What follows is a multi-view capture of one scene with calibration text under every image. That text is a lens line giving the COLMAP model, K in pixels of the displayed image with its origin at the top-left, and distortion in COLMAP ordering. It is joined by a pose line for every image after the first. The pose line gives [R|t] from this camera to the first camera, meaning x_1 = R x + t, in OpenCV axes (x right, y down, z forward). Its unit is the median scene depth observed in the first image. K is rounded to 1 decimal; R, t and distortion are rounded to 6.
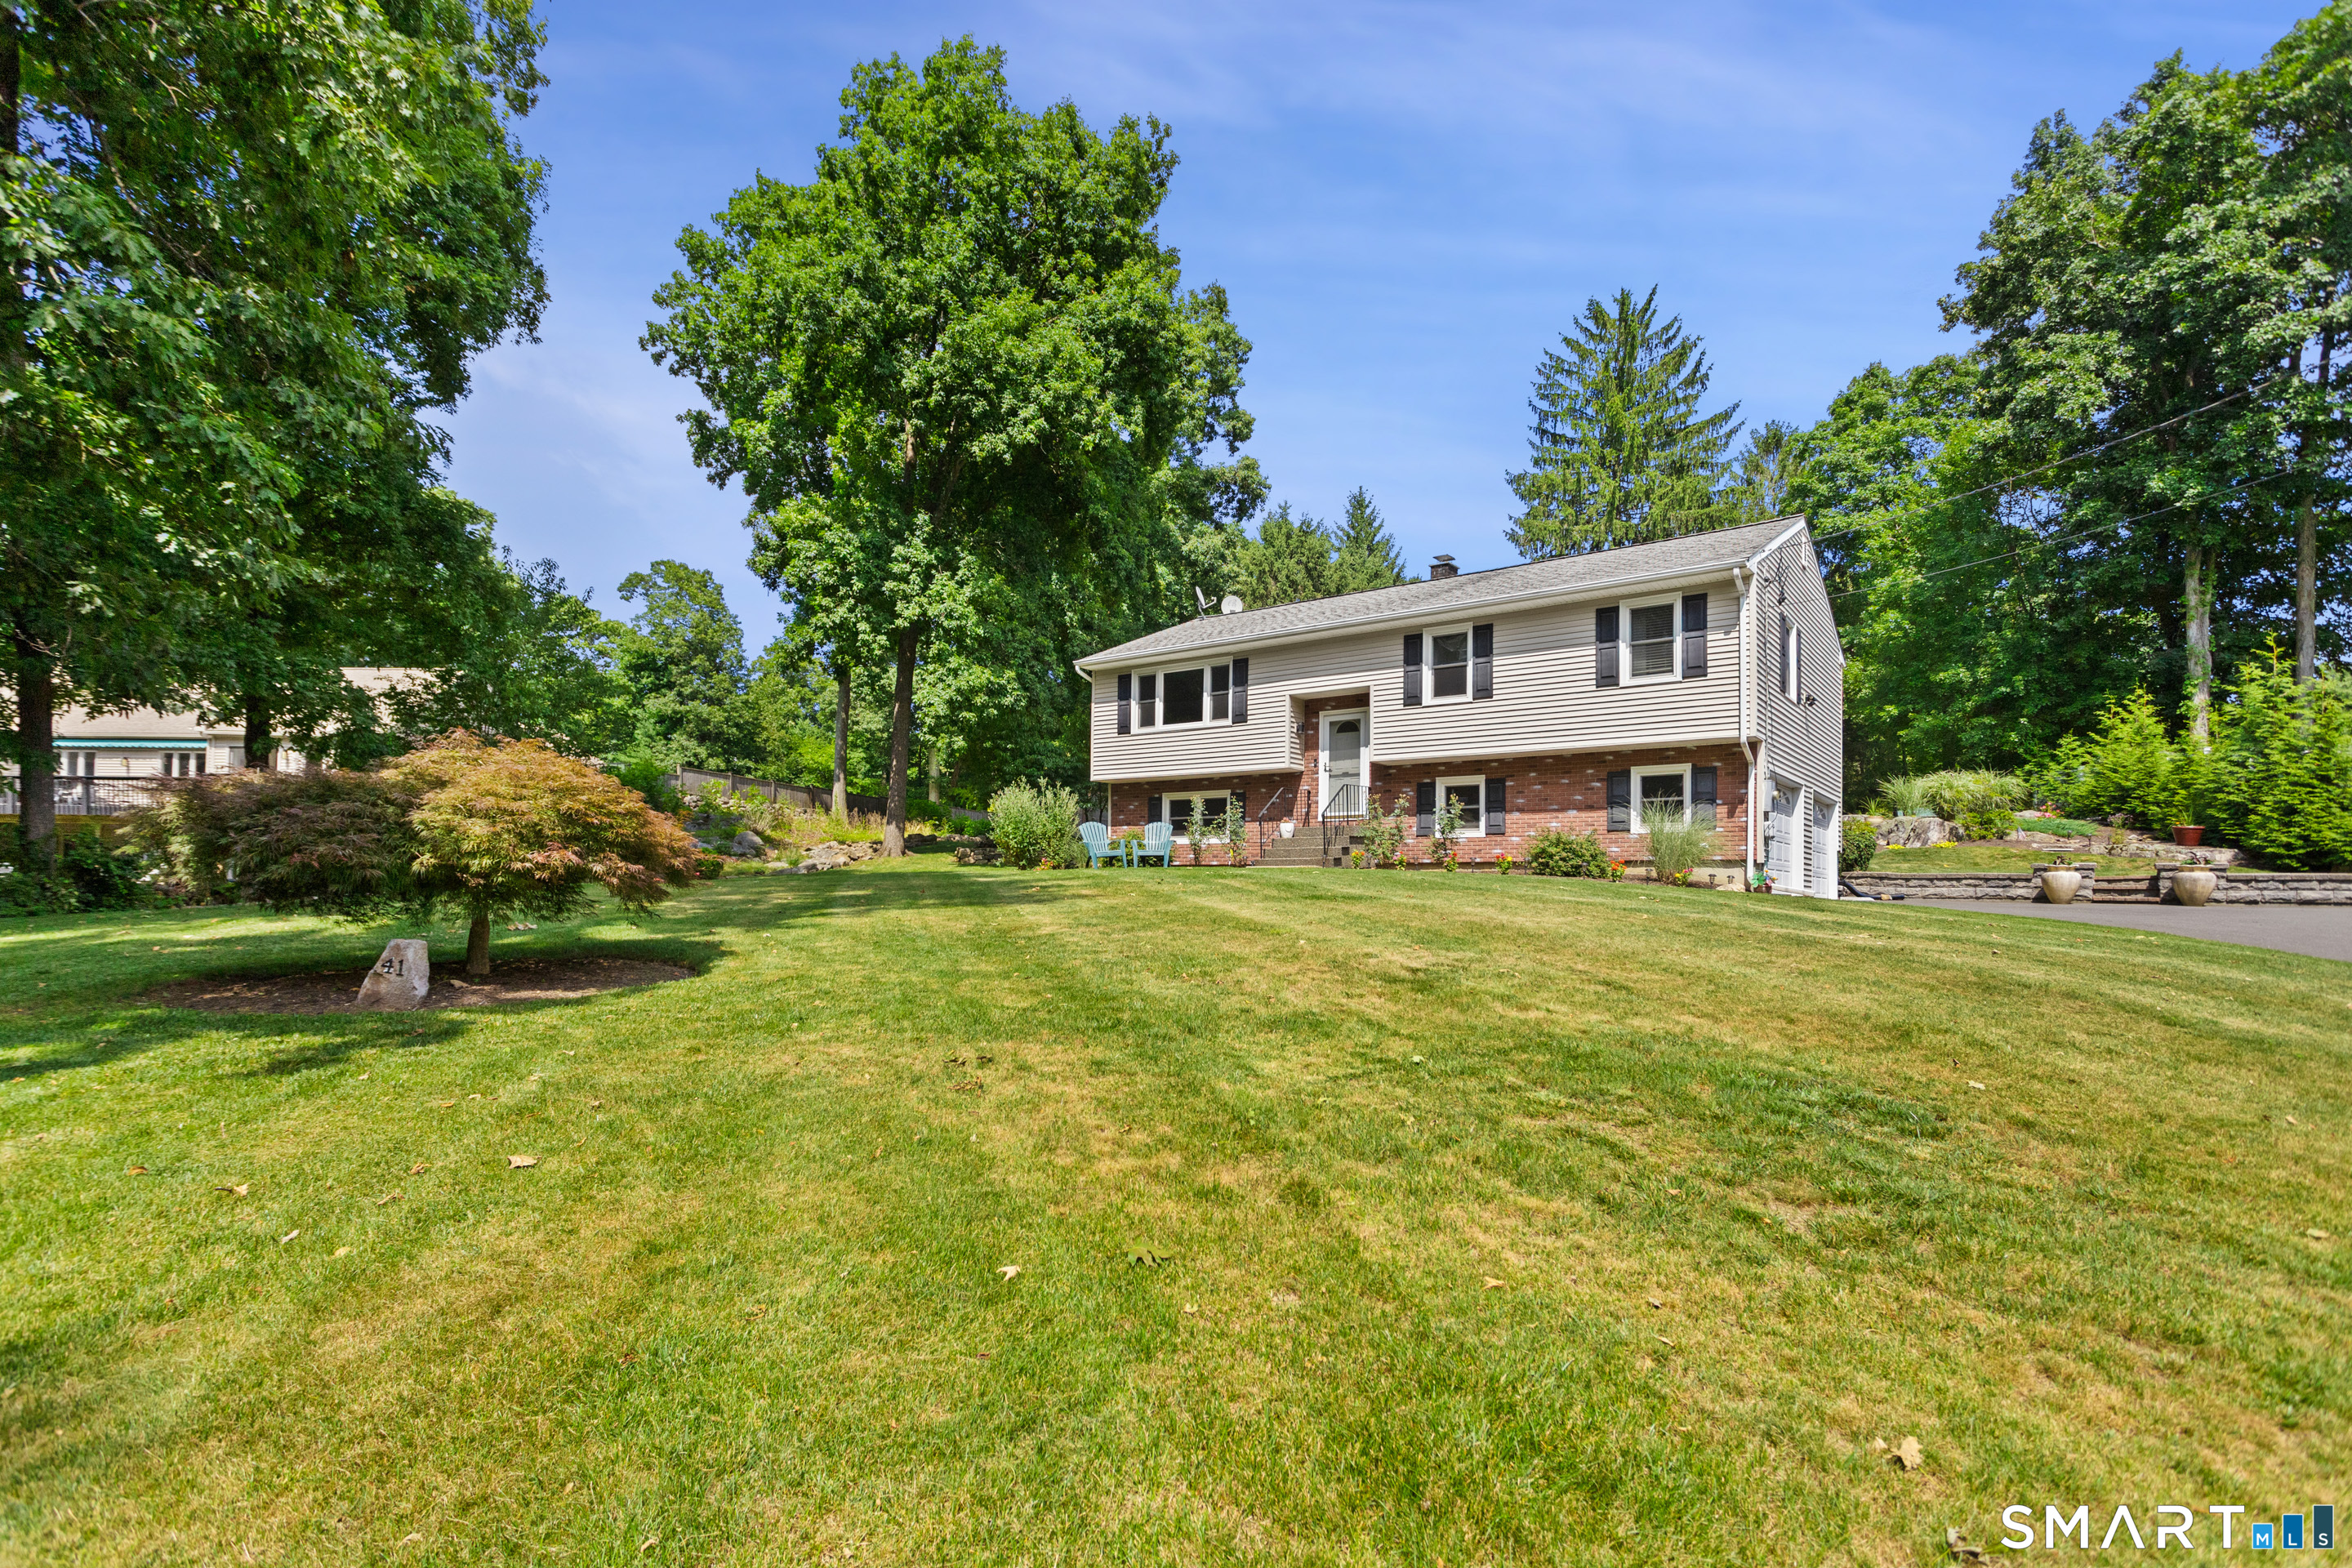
lens RADIAL K [[1109.0, 0, 1178.5], [0, 1109.0, 861.0], [0, 0, 1]] dist [-0.000648, 0.000155]
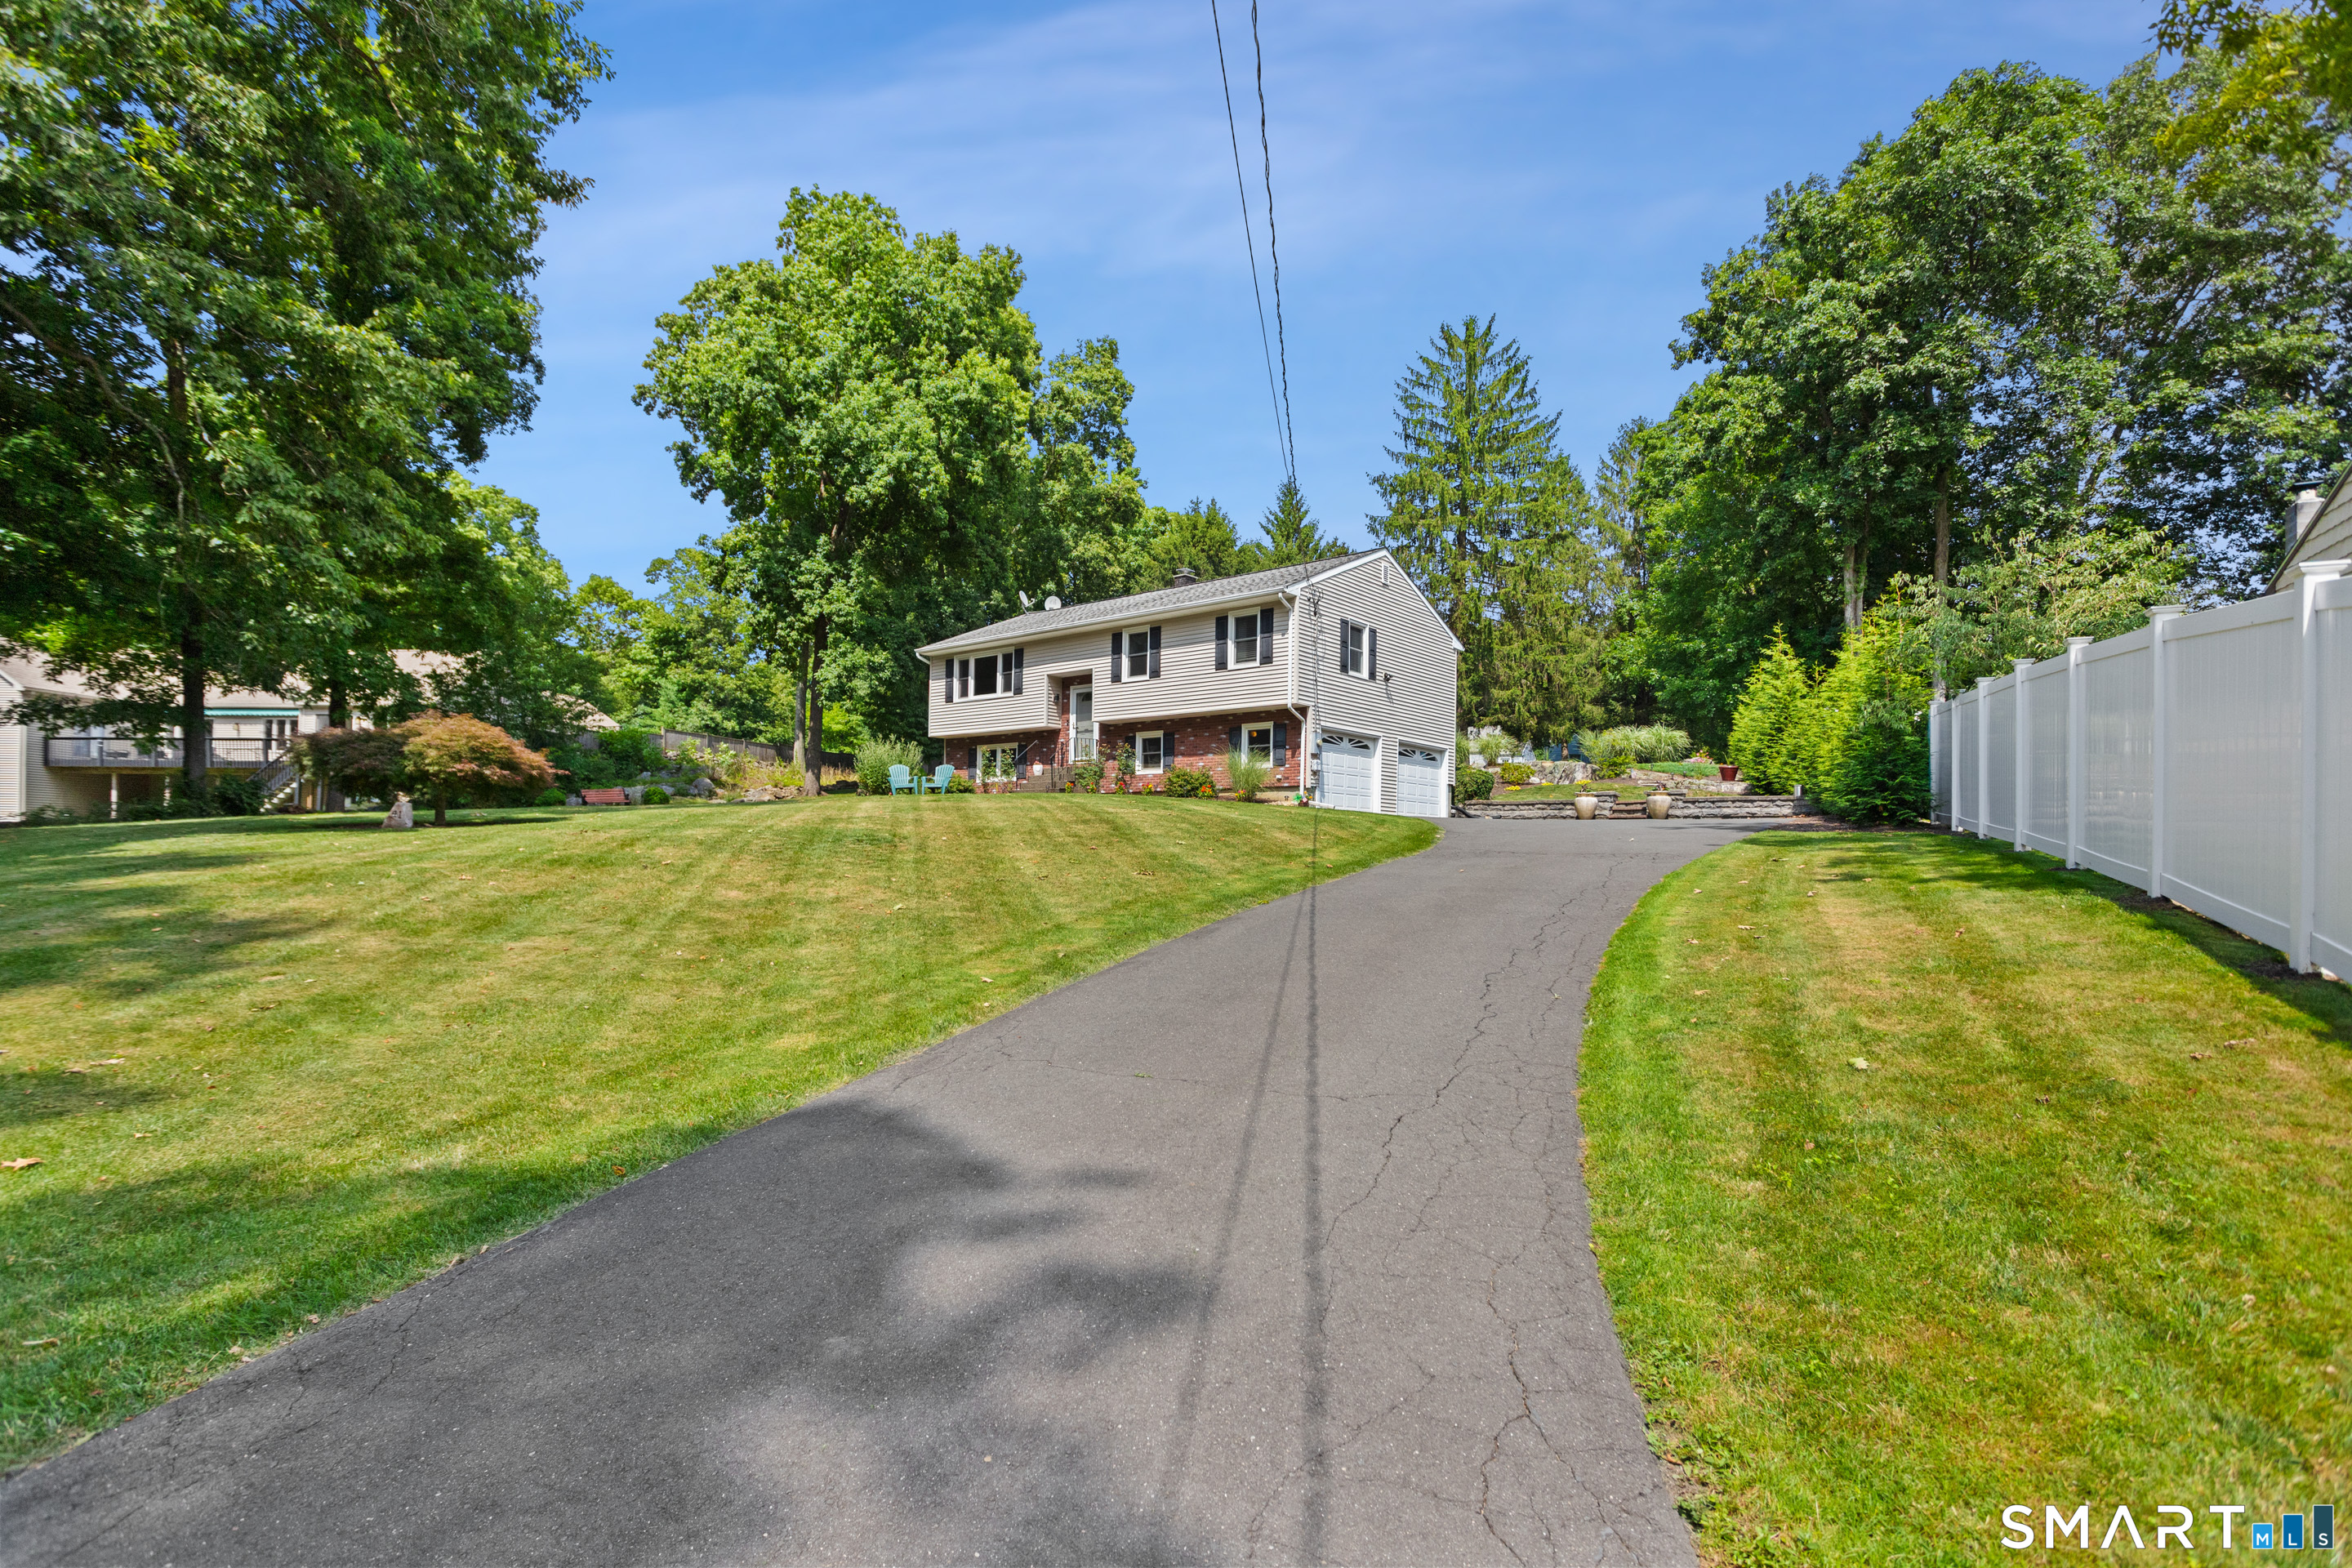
lens RADIAL K [[1115.7, 0, 1170.9], [0, 1115.7, 783.4], [0, 0, 1]] dist [0.001166, 0.000892]
pose [[0.998819, -0.002973, -0.048501, 0.288927], [0.001314, 0.999414, -0.034195, 0.032539], [0.048574, 0.034091, 0.998238, -0.353865]]
